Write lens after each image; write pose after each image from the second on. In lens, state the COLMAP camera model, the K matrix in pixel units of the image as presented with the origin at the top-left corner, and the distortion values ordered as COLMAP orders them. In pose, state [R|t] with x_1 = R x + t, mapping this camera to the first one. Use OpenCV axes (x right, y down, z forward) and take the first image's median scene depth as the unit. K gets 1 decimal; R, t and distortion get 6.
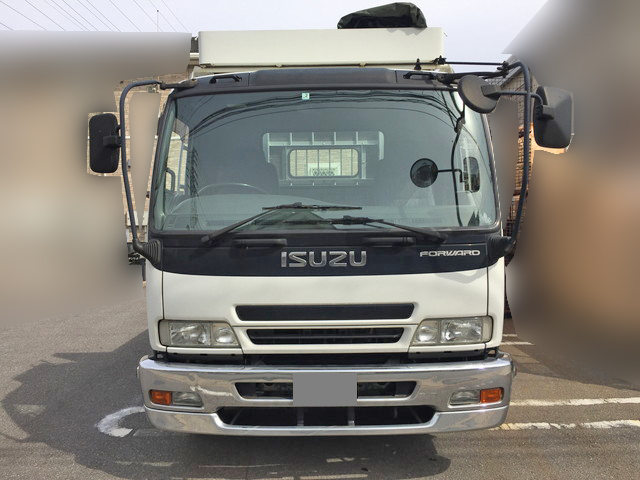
lens RADIAL K [[543.0, 0, 319.6], [0, 543.0, 241.4], [0, 0, 1]] dist [0.045683, -0.059545]
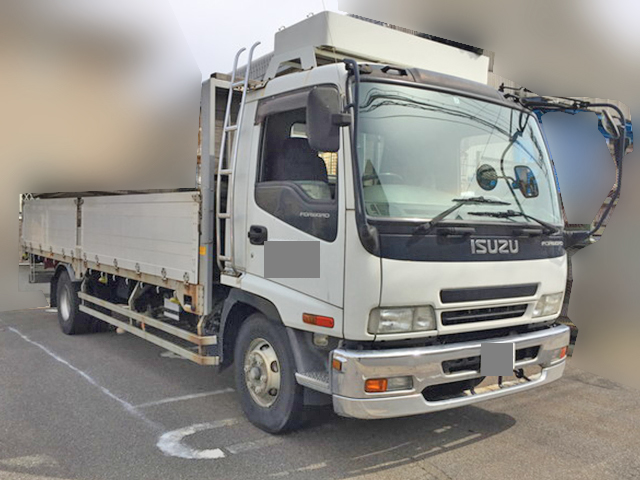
lens RADIAL K [[597.3, 0, 323.4], [0, 597.3, 264.3], [0, 0, 1]] dist [0.035030, 0.000000]
pose [[0.798477, -0.008707, 0.601962, -1.028627], [-0.002008, 0.999851, 0.017126, 0.047820], [-0.602022, -0.014884, 0.798341, 0.198593]]
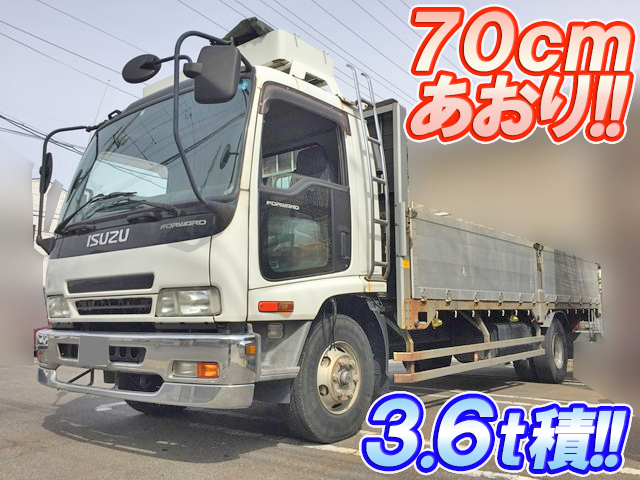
lens RADIAL K [[543.0, 0, 319.7], [0, 543.0, 238.4], [0, 0, 1]] dist [0.045683, -0.059545]
pose [[0.789276, -0.079895, -0.608819, 1.064153], [-0.035058, 0.984018, -0.174582, 0.217204], [0.613037, 0.159137, 0.773861, 0.361395]]
